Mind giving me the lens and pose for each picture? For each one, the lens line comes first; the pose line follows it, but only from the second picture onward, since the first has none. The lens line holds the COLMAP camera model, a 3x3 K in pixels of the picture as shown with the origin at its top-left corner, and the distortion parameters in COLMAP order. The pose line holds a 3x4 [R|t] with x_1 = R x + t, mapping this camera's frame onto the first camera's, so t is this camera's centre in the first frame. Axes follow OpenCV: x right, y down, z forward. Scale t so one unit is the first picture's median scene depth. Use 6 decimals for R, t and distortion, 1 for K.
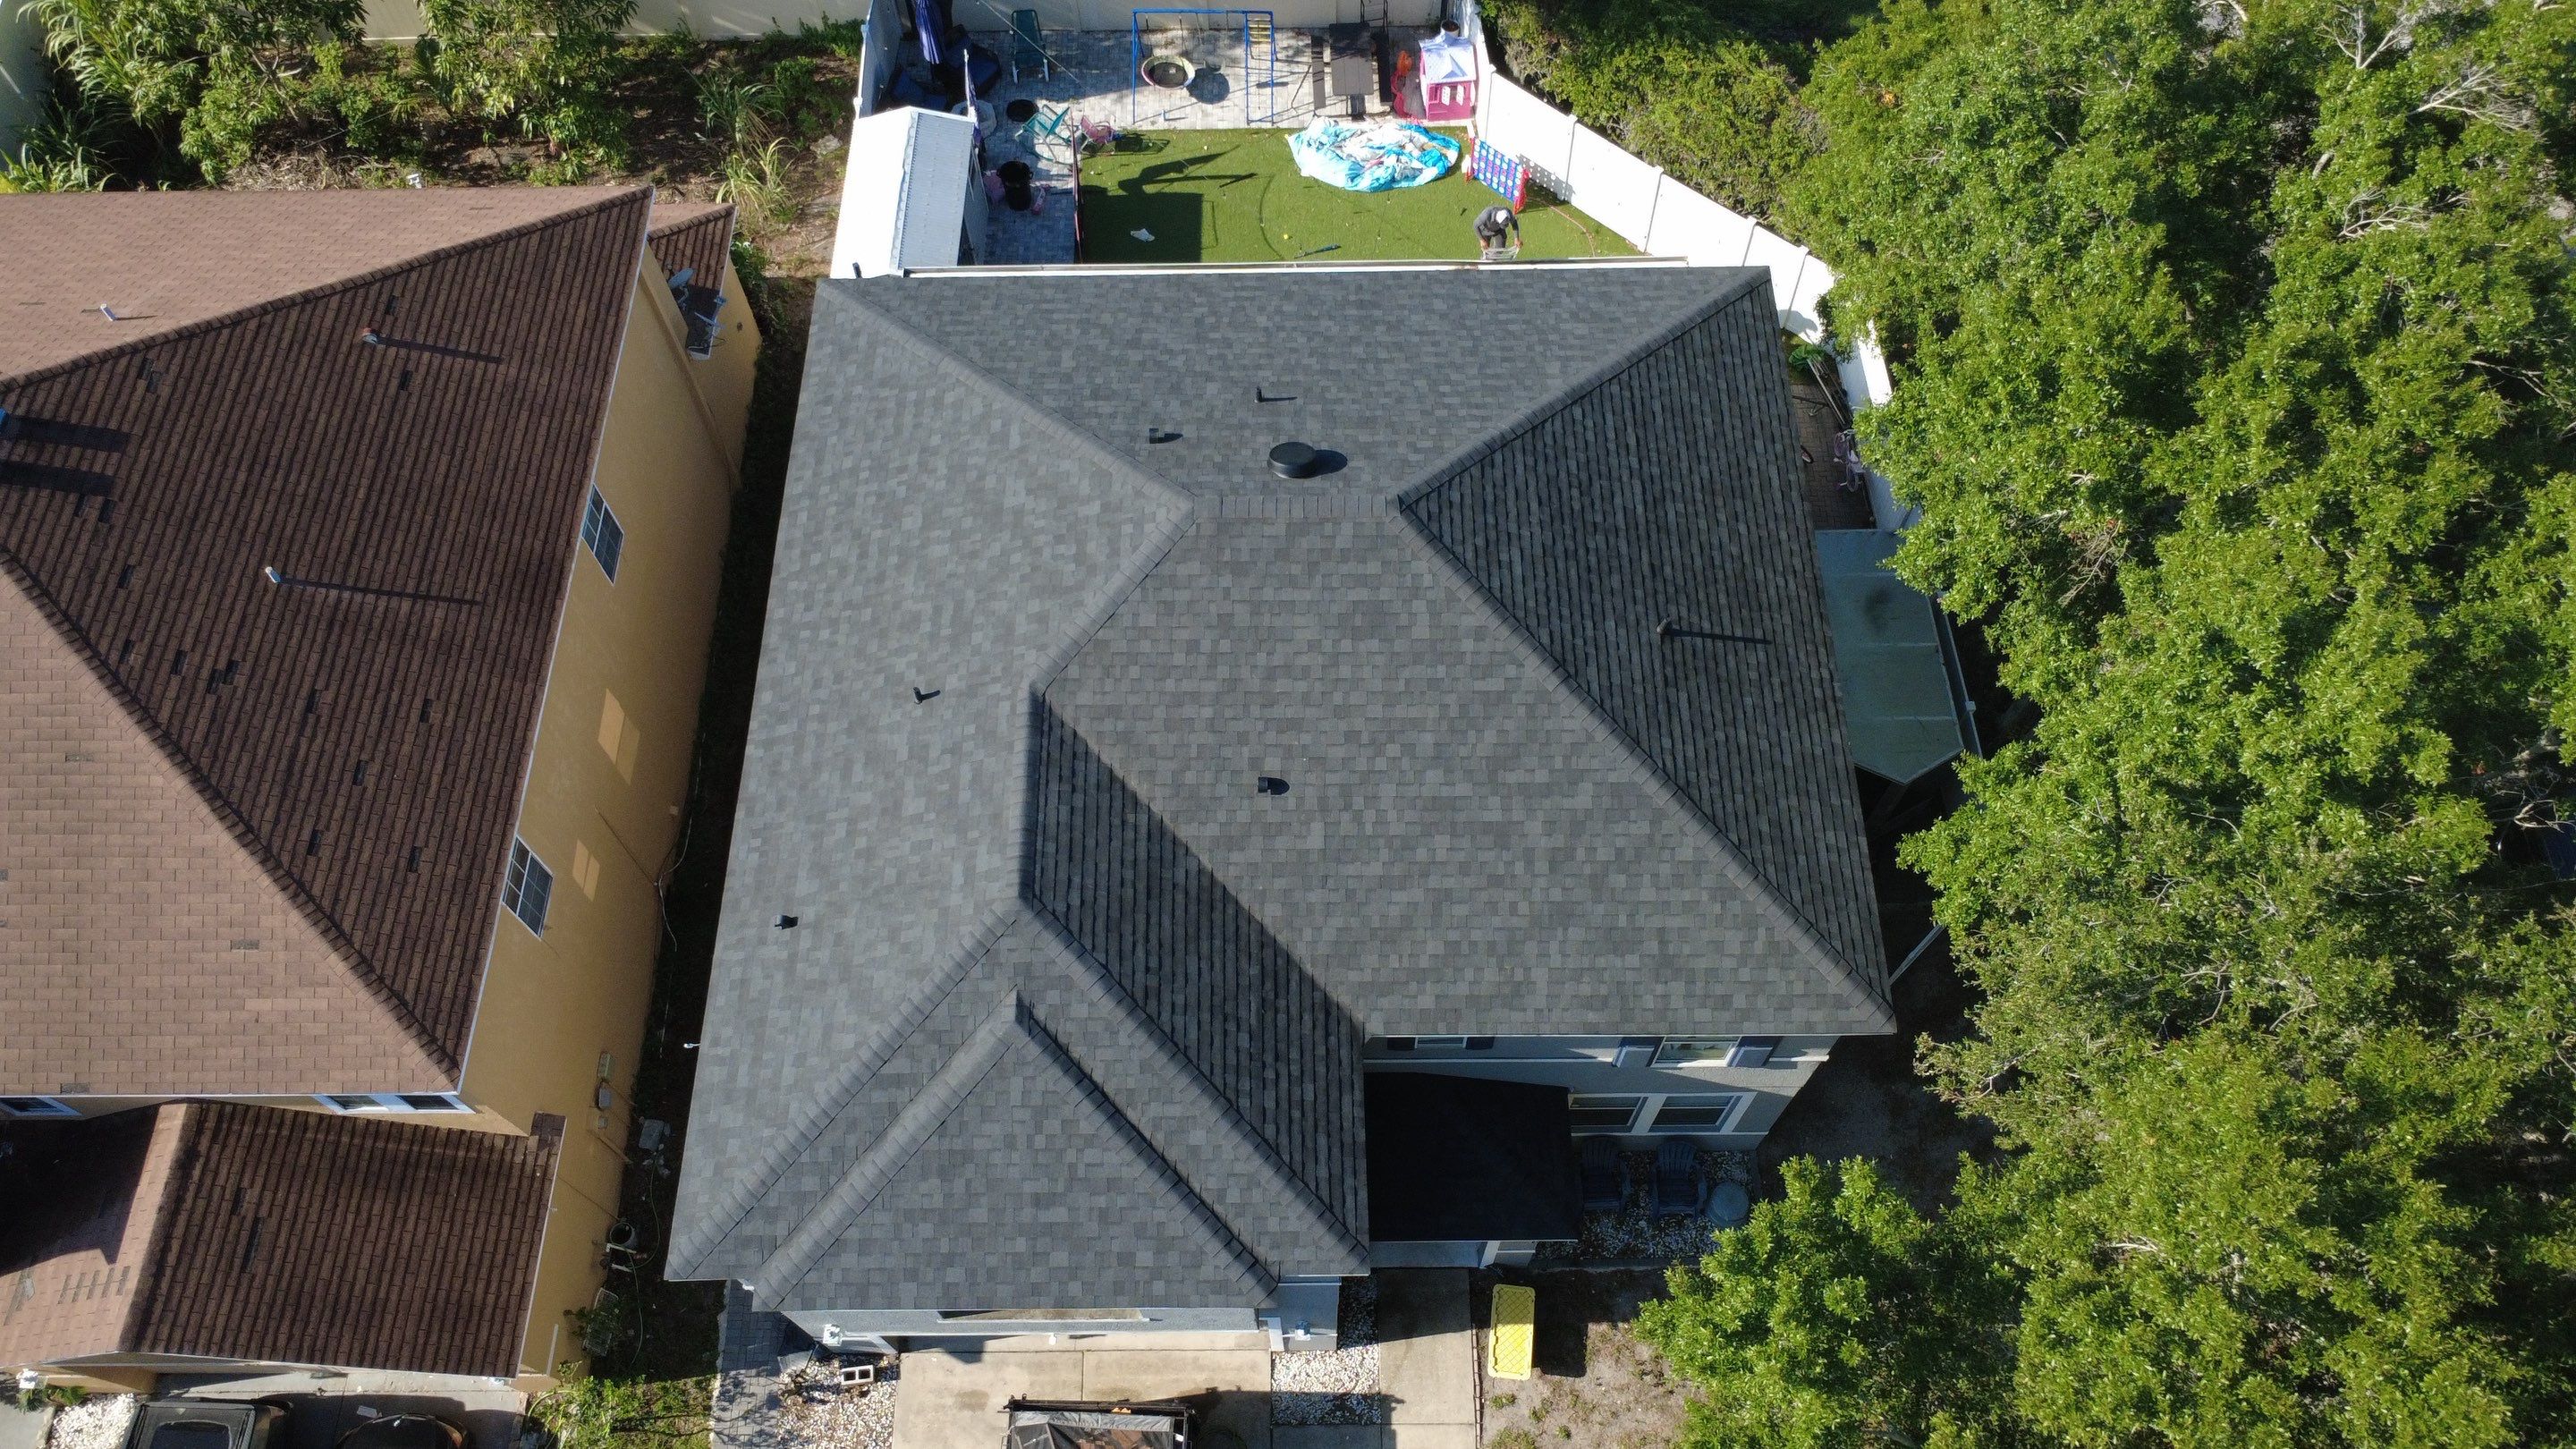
lens RADIAL K [[1934.6, 0, 1249.4], [0, 1934.6, 698.9], [0, 0, 1]] dist [-0.001363, 0.004154]
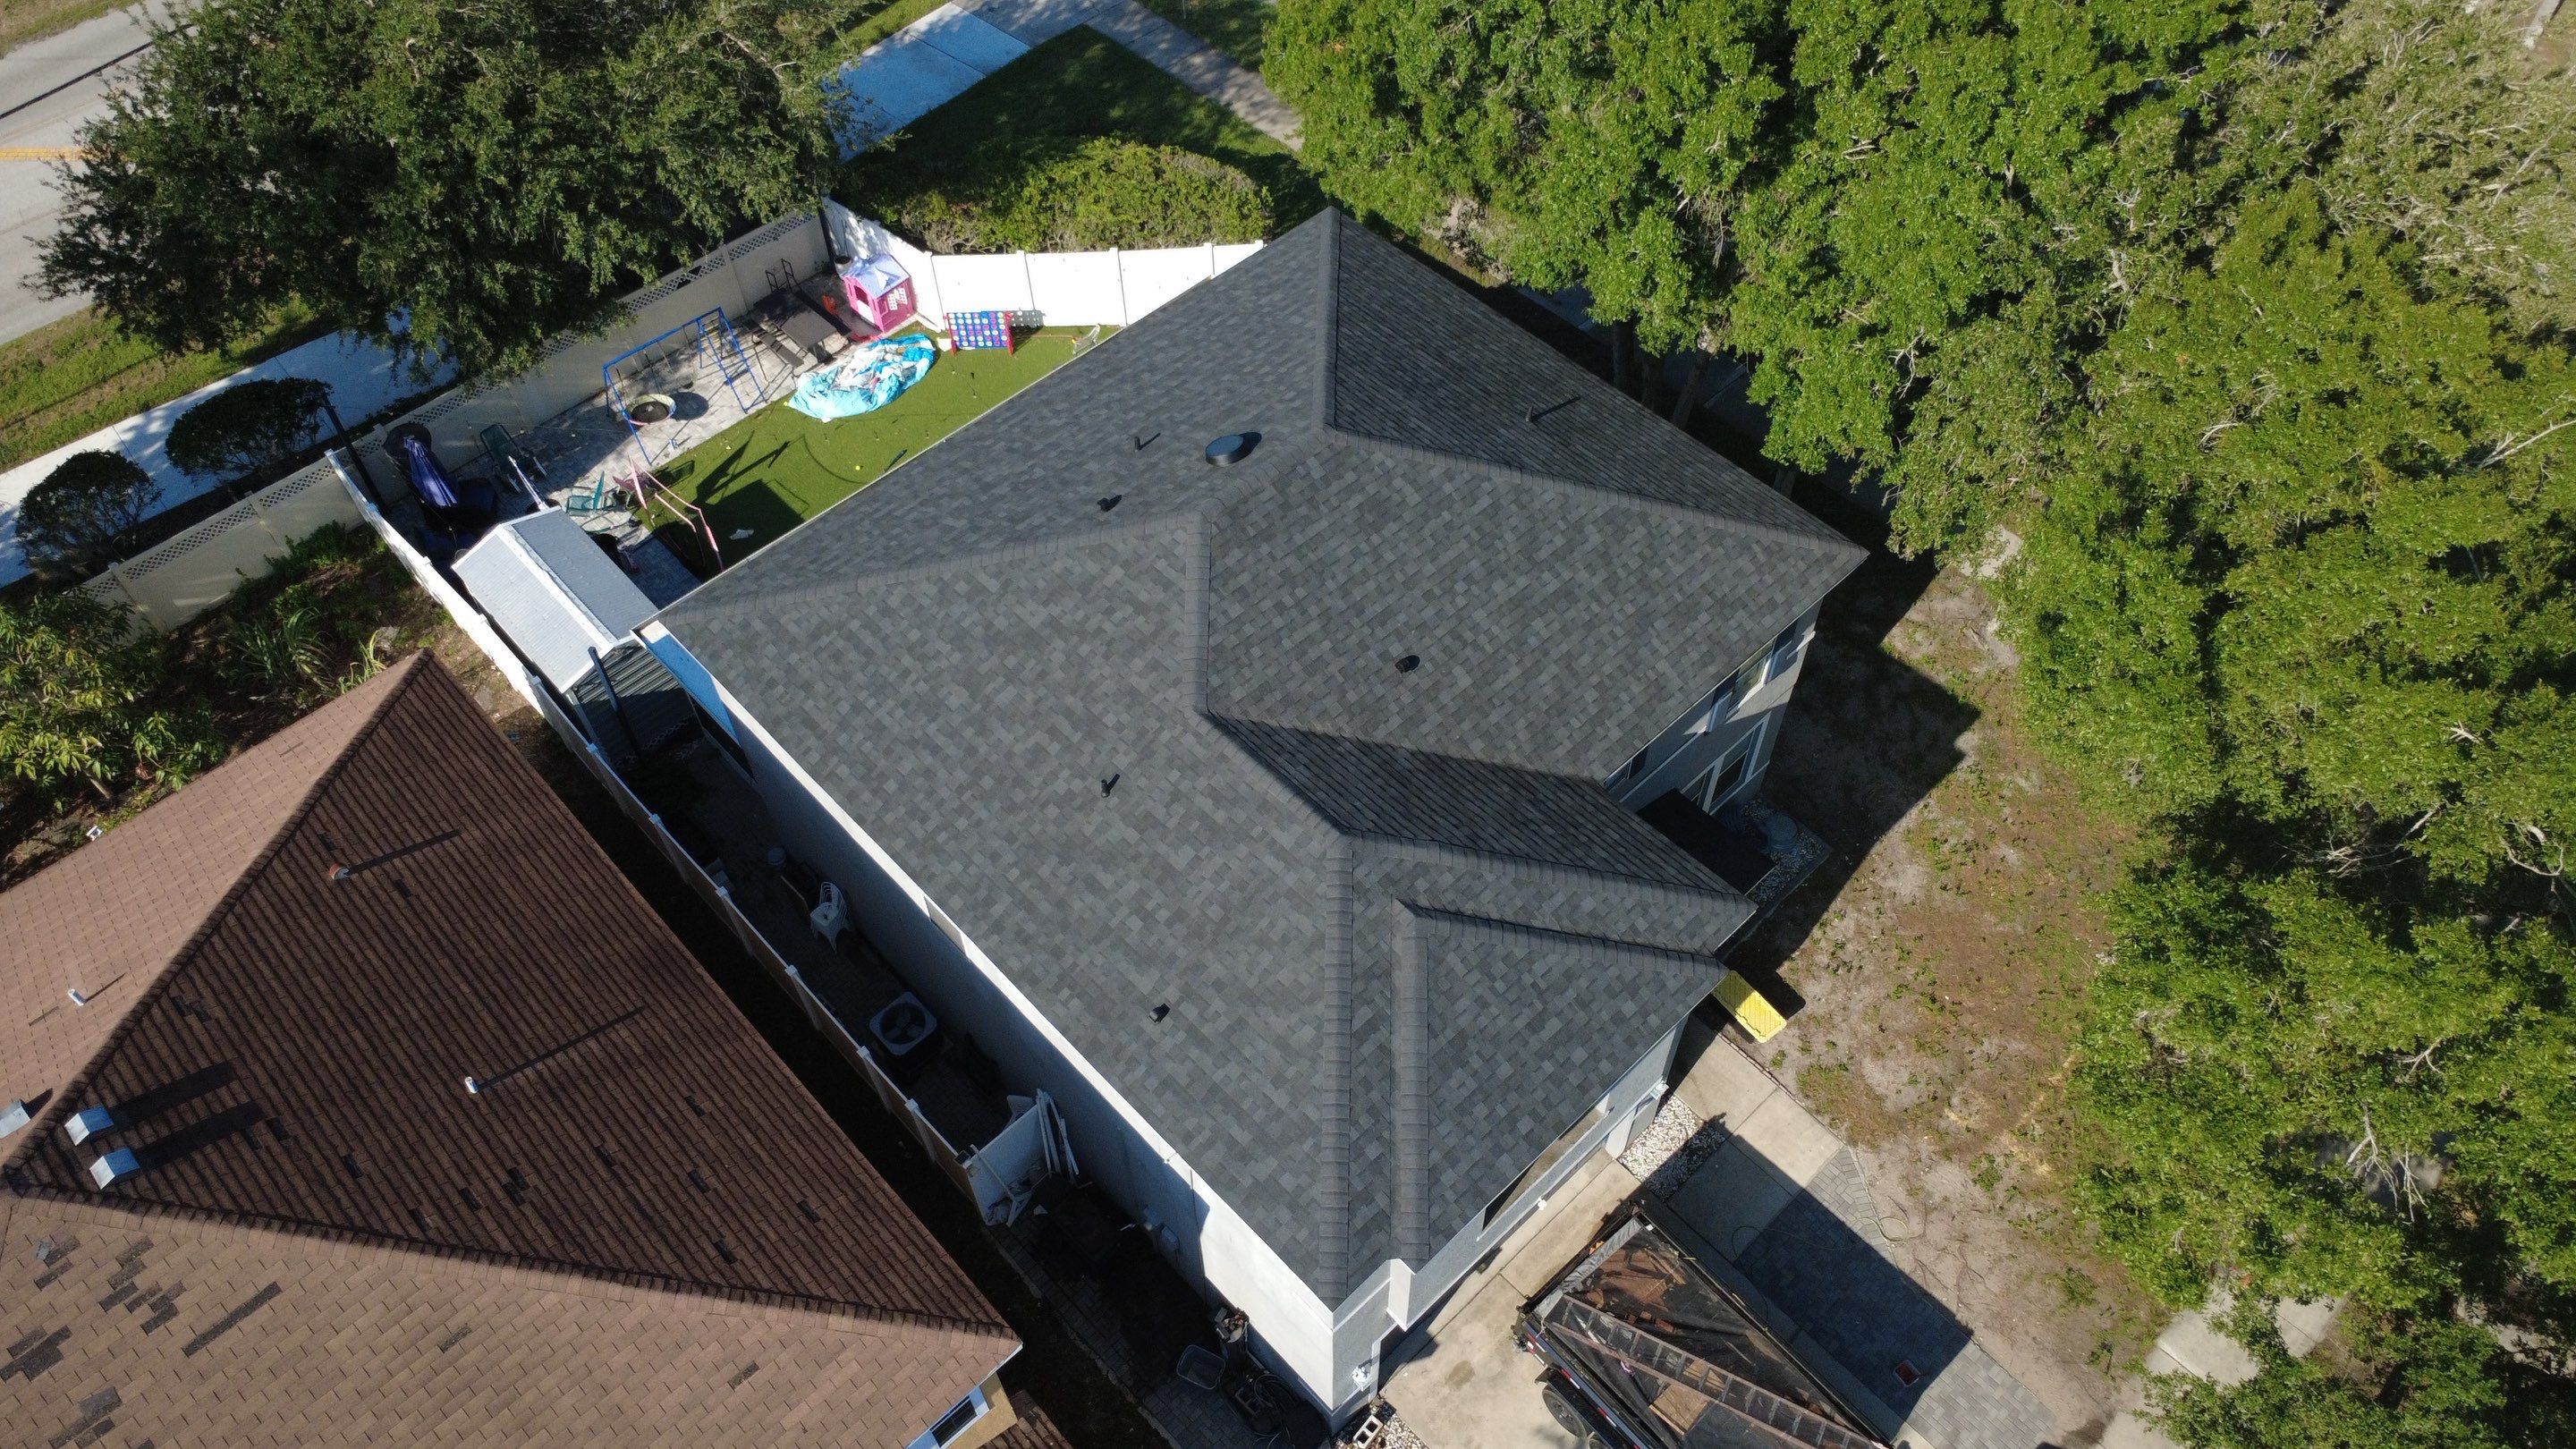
lens RADIAL K [[1937.1, 0, 1288.0], [0, 1937.1, 677.3], [0, 0, 1]] dist [-0.000852, -0.000119]
pose [[0.728415, -0.528810, 0.435629, -0.479497], [0.597513, 0.801429, -0.026247, 0.033890], [-0.335246, 0.279413, 0.899744, -0.013627]]
